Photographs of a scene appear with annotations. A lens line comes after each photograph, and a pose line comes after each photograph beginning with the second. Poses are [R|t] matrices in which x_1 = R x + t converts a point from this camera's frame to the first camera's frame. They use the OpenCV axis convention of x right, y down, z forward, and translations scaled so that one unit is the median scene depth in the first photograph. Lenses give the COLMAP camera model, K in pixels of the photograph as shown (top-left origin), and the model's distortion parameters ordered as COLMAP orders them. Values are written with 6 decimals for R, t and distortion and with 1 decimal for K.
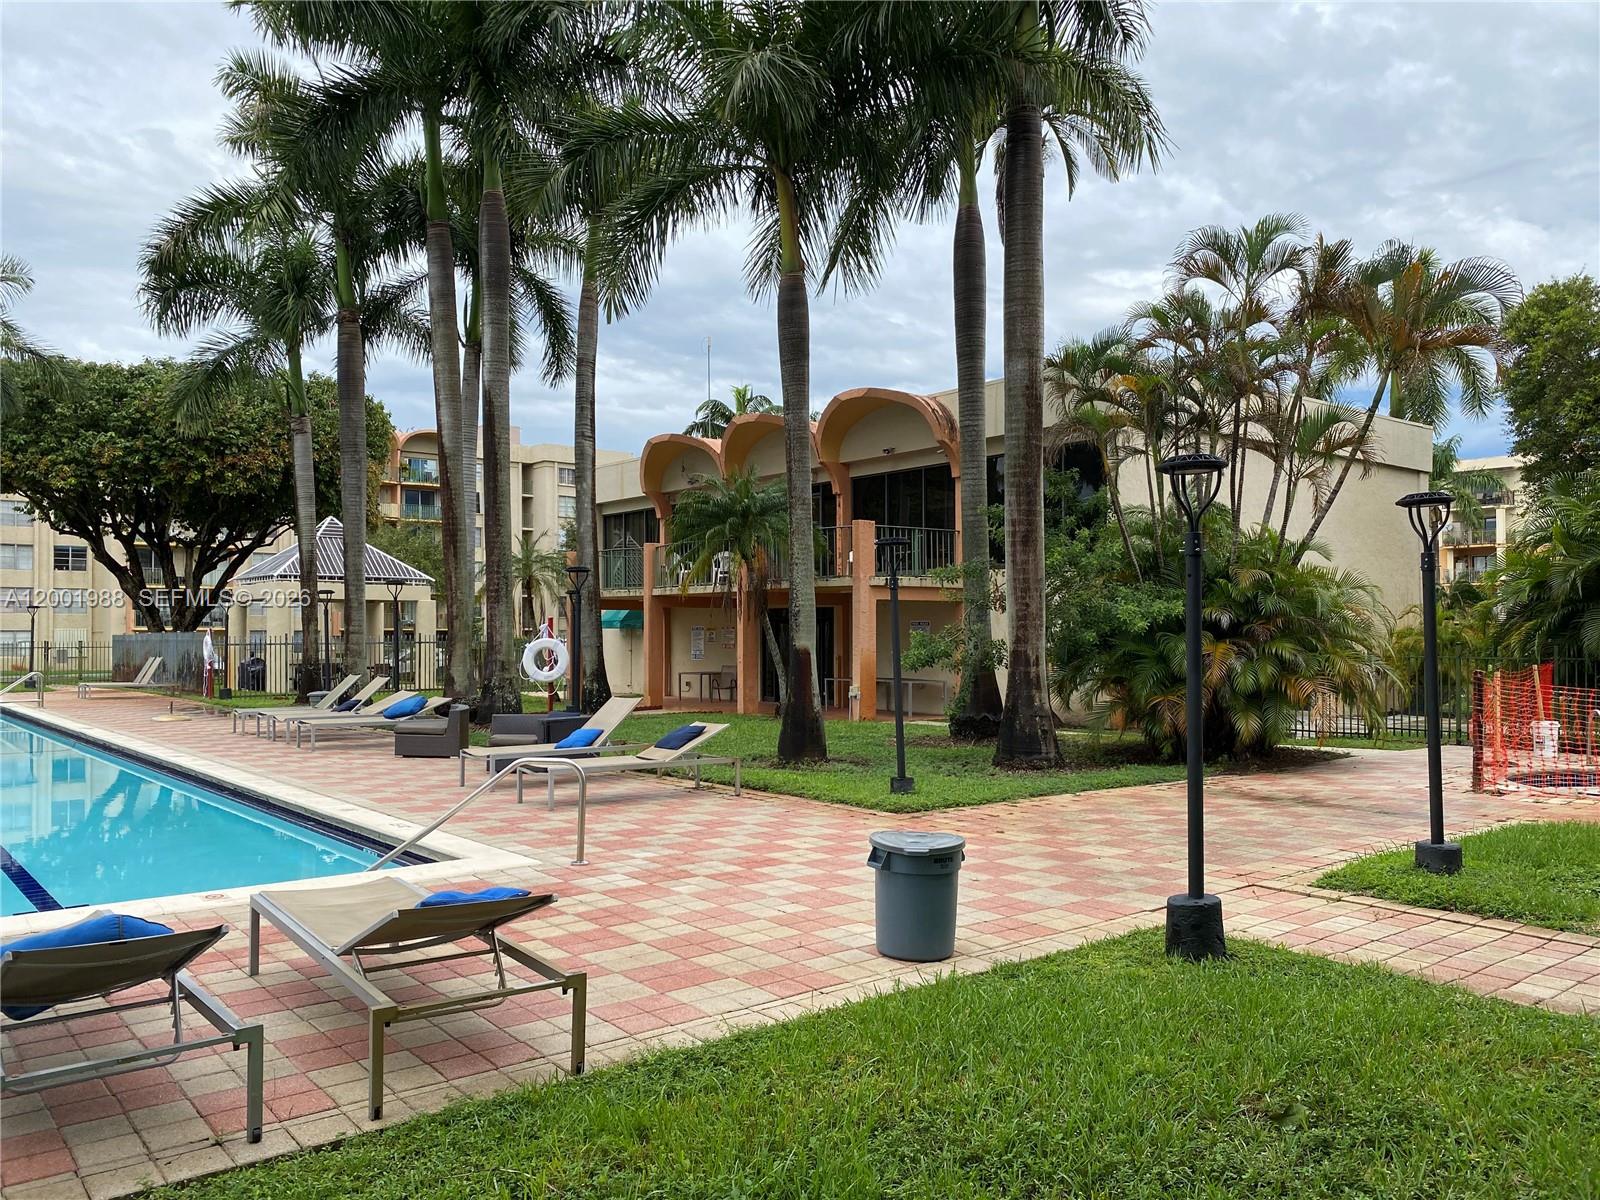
lens RADIAL K [[1211.0, 0, 811.8], [0, 1211.0, 600.3], [0, 0, 1]] dist [0.020990, -0.026130]
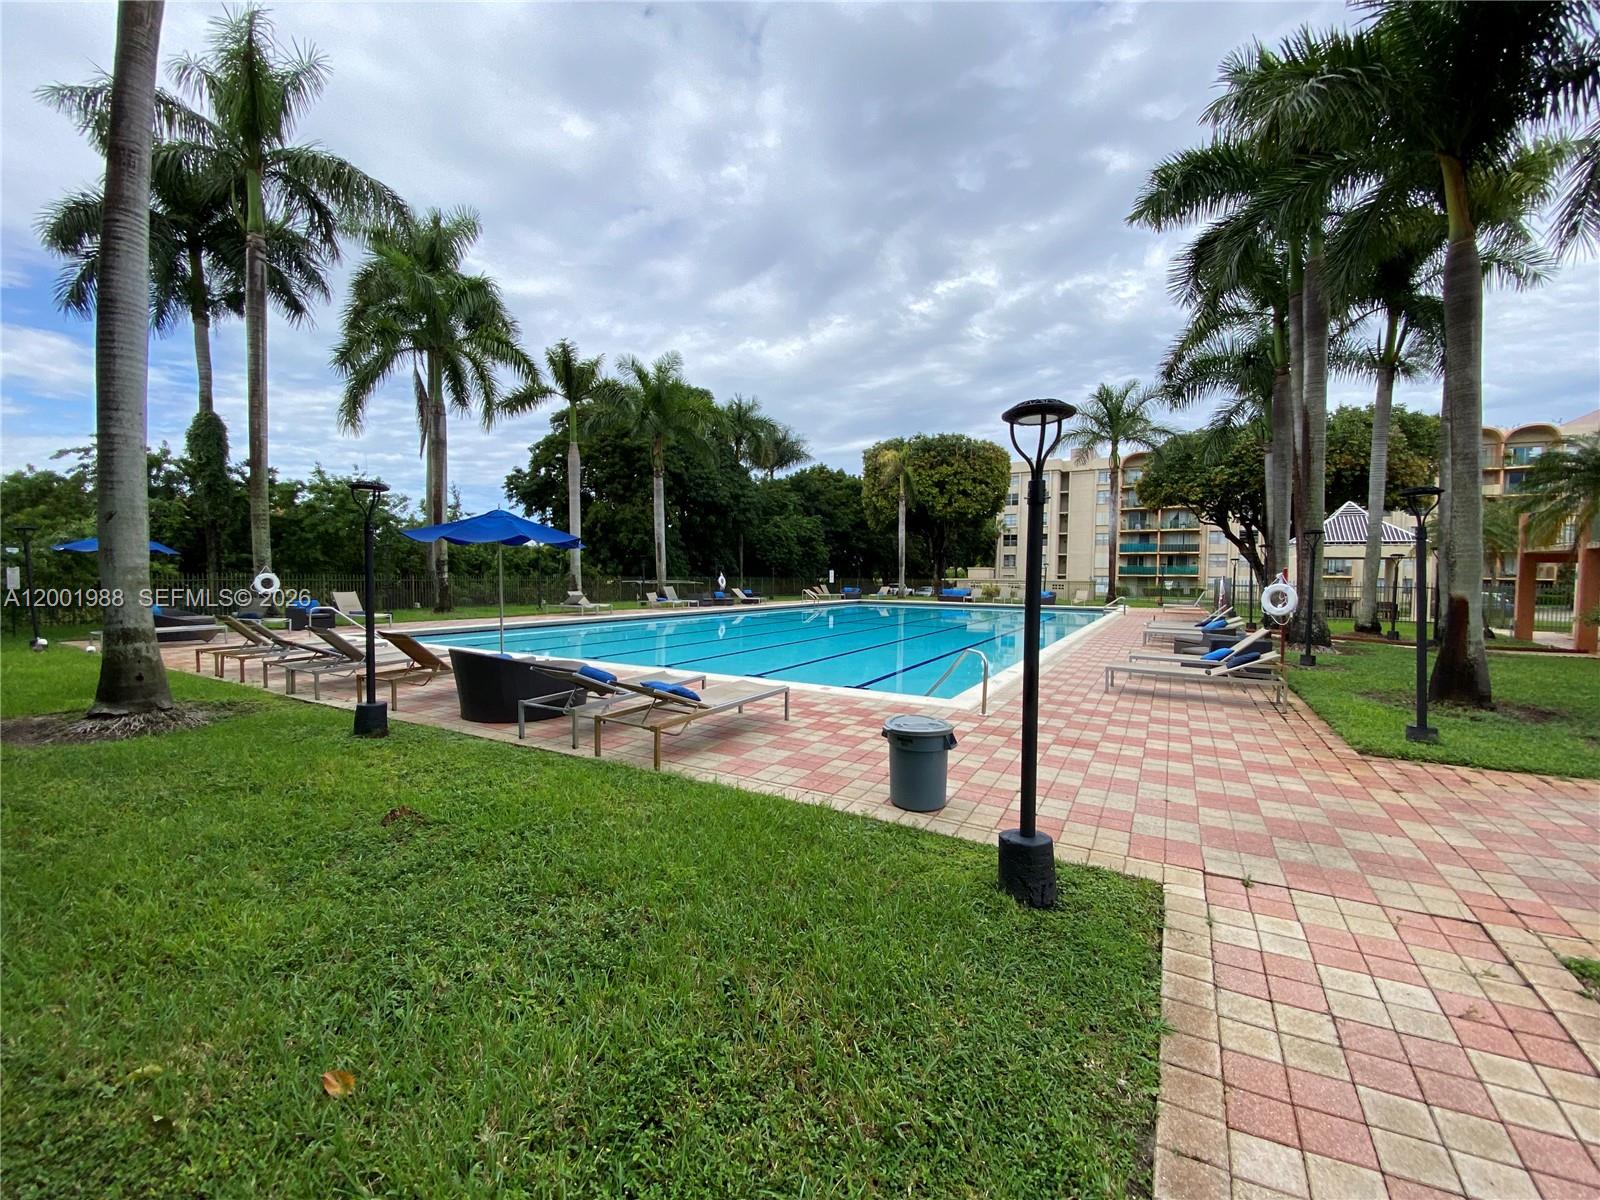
lens RADIAL K [[641.8, 0, 808.6], [0, 641.8, 608.4], [0, 0, 1]] dist [-0.010994, -0.000868]
pose [[0.343025, 0.056190, -0.937644, 0.178489], [0.014125, 0.997788, 0.064962, 0.003146], [0.939220, -0.035528, 0.341473, 0.154189]]
